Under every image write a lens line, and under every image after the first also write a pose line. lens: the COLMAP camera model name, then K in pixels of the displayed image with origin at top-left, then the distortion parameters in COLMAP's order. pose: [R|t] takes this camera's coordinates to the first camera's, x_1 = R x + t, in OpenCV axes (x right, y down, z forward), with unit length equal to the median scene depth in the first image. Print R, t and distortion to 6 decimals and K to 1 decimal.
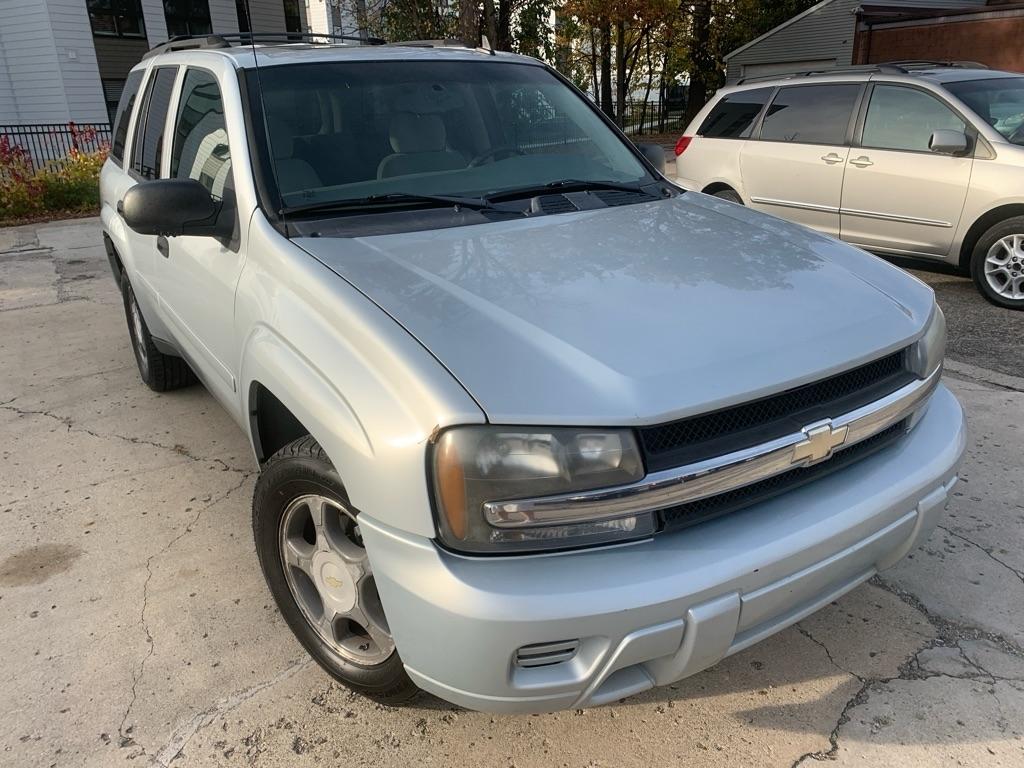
lens RADIAL K [[794.4, 0, 511.6], [0, 794.4, 378.7], [0, 0, 1]] dist [-0.000660, -0.005184]
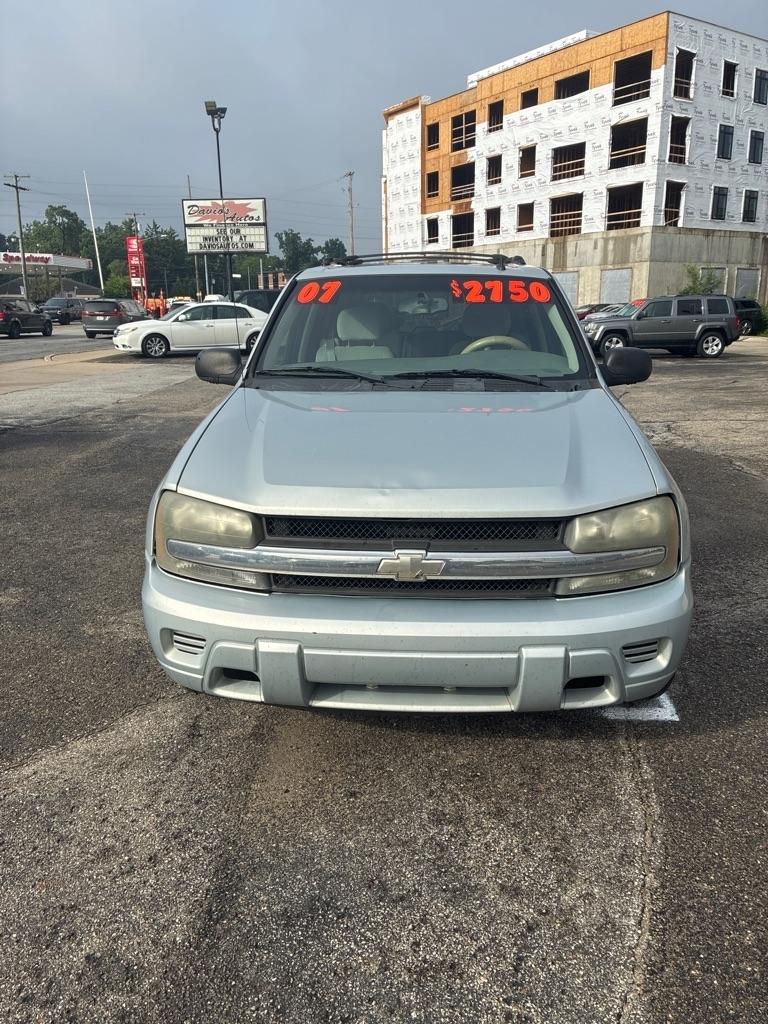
lens RADIAL K [[769.9, 0, 389.0], [0, 769.9, 525.4], [0, 0, 1]] dist [0.065379, -0.085306]
pose [[0.808450, 0.184209, -0.558995, 0.906779], [-0.217042, 0.976131, 0.007772, 0.012436], [0.547084, 0.115042, 0.829135, -0.066970]]
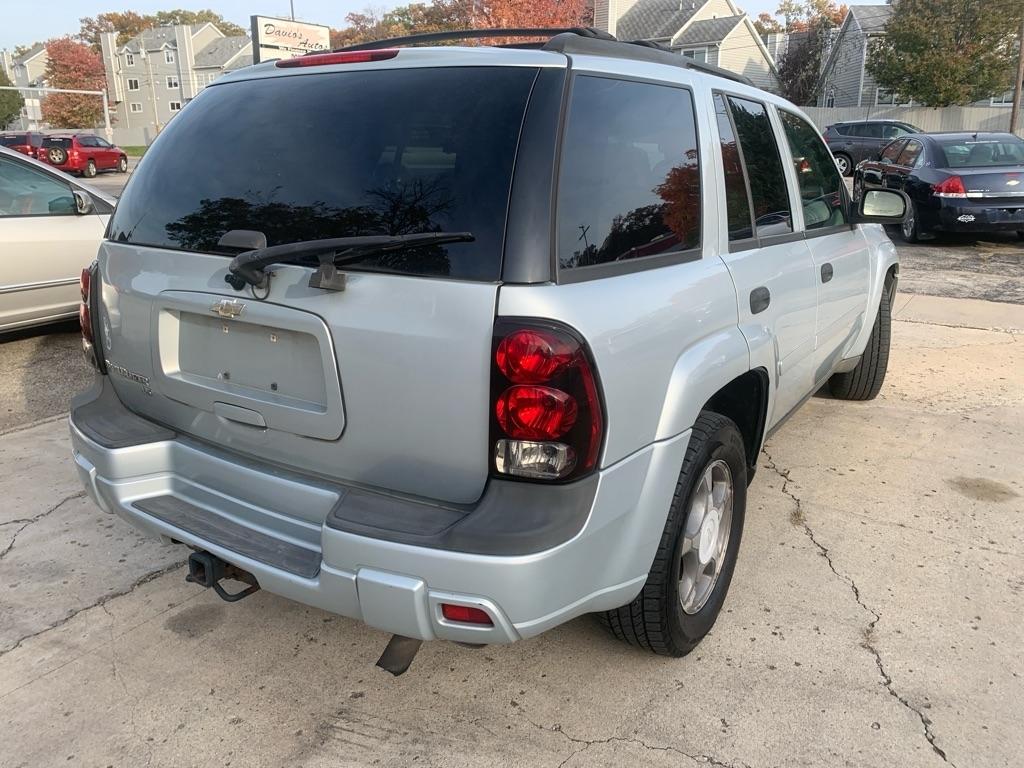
lens RADIAL K [[788.0, 0, 526.4], [0, 788.0, 357.3], [0, 0, 1]] dist [0.002403, 0.000692]
pose [[-0.415677, -0.209839, 0.884975, -1.865855], [0.319634, 0.877251, 0.358141, -0.872127], [-0.851497, 0.431739, -0.297581, 2.594434]]
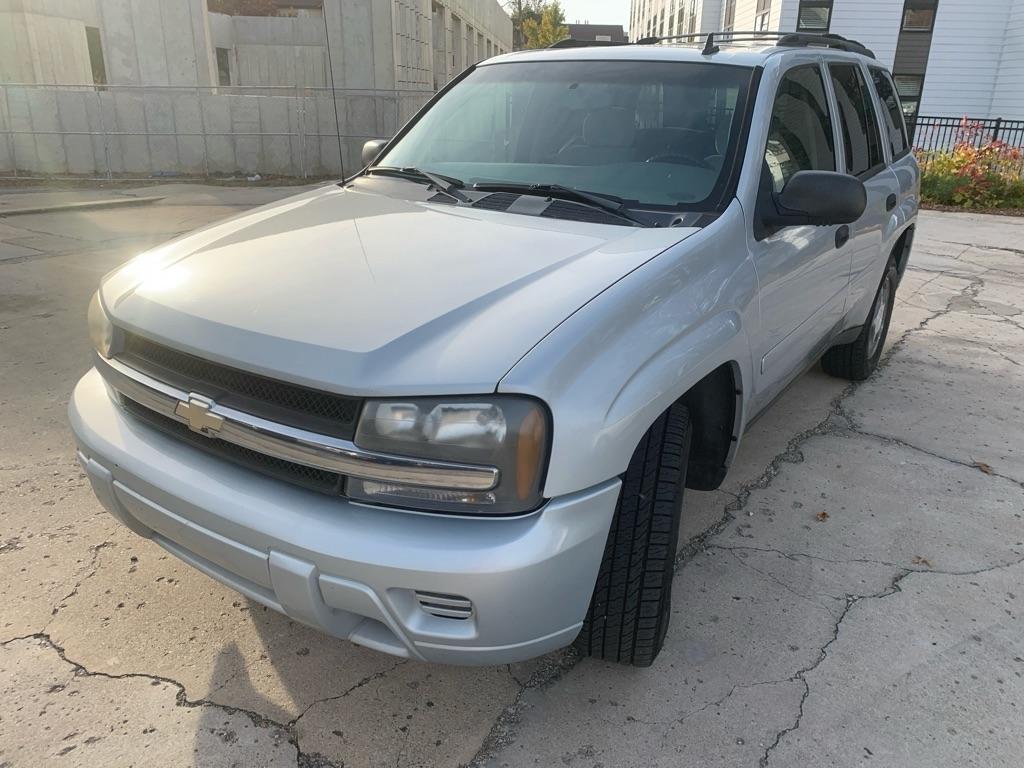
lens RADIAL K [[793.6, 0, 515.4], [0, 793.6, 370.3], [0, 0, 1]] dist [0.011038, -0.011514]
pose [[0.385074, 0.345667, -0.855706, 1.254806], [-0.345421, 0.913795, 0.213691, -0.304867], [0.855805, 0.213291, 0.471279, 0.726669]]
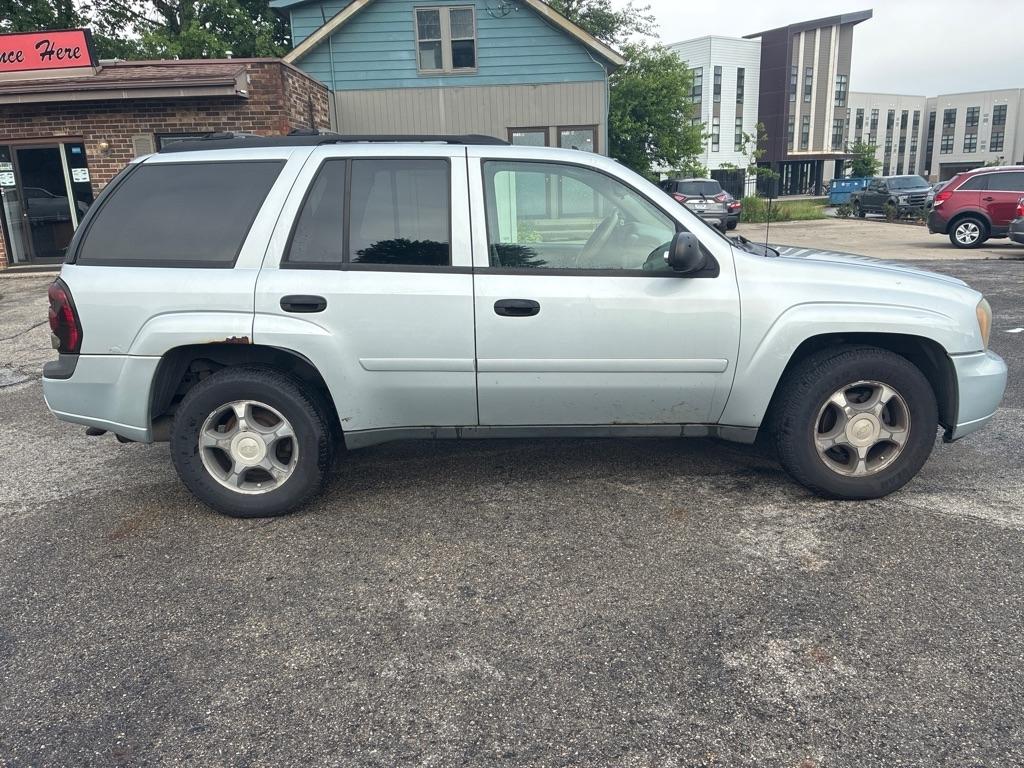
lens RADIAL K [[770.5, 0, 517.8], [0, 770.5, 390.9], [0, 0, 1]] dist [0.061444, -0.080932]
pose [[0.543191, -0.202003, 0.814946, -2.097457], [0.300176, 0.953197, 0.036194, -0.138990], [-0.784116, 0.224967, 0.578405, 0.578710]]
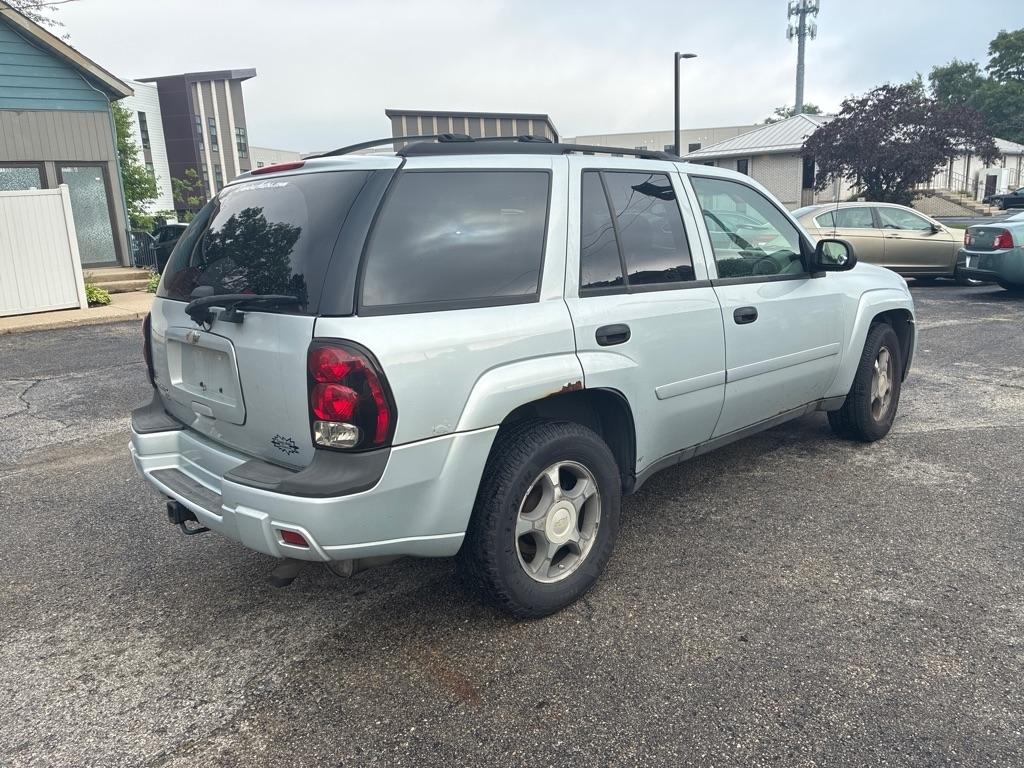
lens RADIAL K [[770.5, 0, 517.8], [0, 770.5, 390.9], [0, 0, 1]] dist [0.061444, -0.080932]
pose [[-0.176758, -0.185792, 0.966560, -2.332306], [0.382606, 0.891819, 0.241394, -0.729955], [-0.906846, 0.412480, -0.086551, 2.229020]]
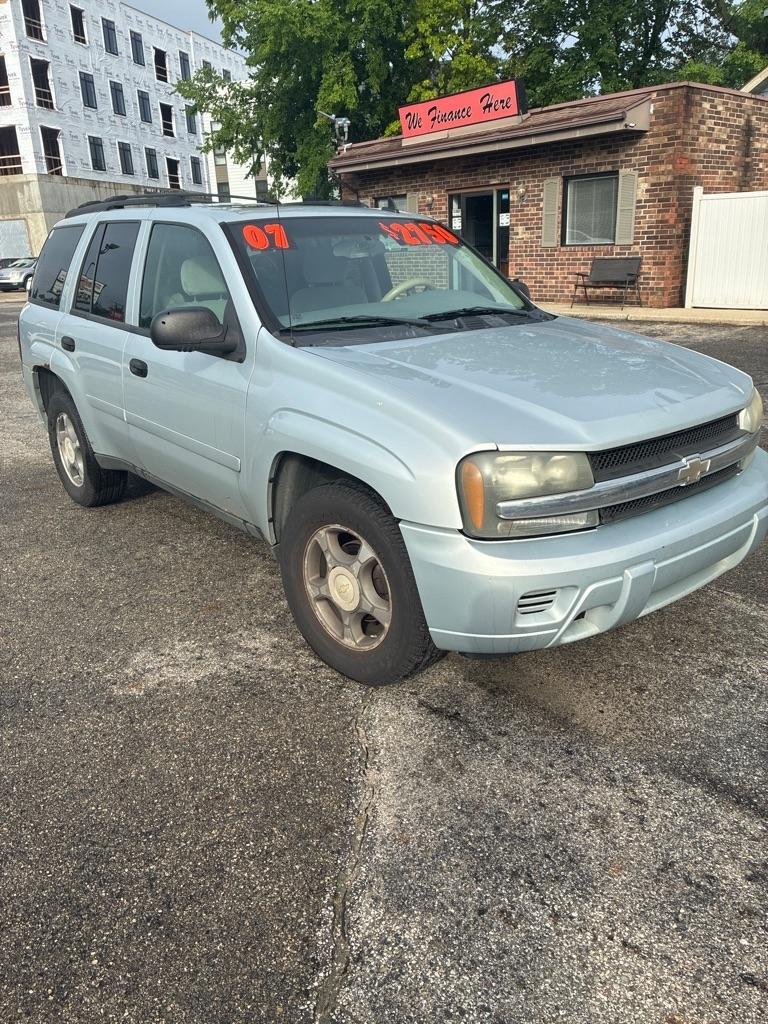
lens RADIAL K [[769.9, 0, 389.0], [0, 769.9, 525.4], [0, 0, 1]] dist [0.065379, -0.085306]
pose [[0.993291, -0.040772, 0.108220, -0.296858], [0.041442, 0.999133, -0.003952, 0.145758], [-0.107965, 0.008410, 0.994119, -0.337378]]
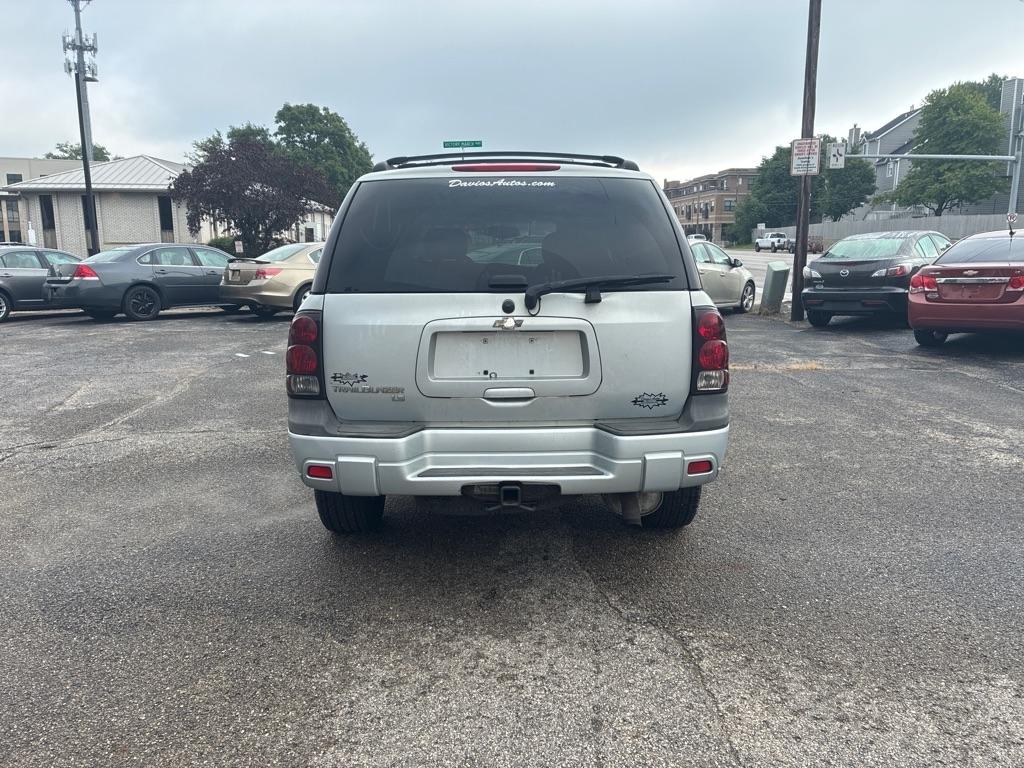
lens RADIAL K [[770.5, 0, 517.8], [0, 770.5, 390.9], [0, 0, 1]] dist [0.061444, -0.080932]
pose [[-0.848510, -0.068952, 0.524668, -1.655133], [0.207552, 0.868668, 0.449820, -1.223502], [-0.486779, 0.490573, -0.722762, 3.656817]]
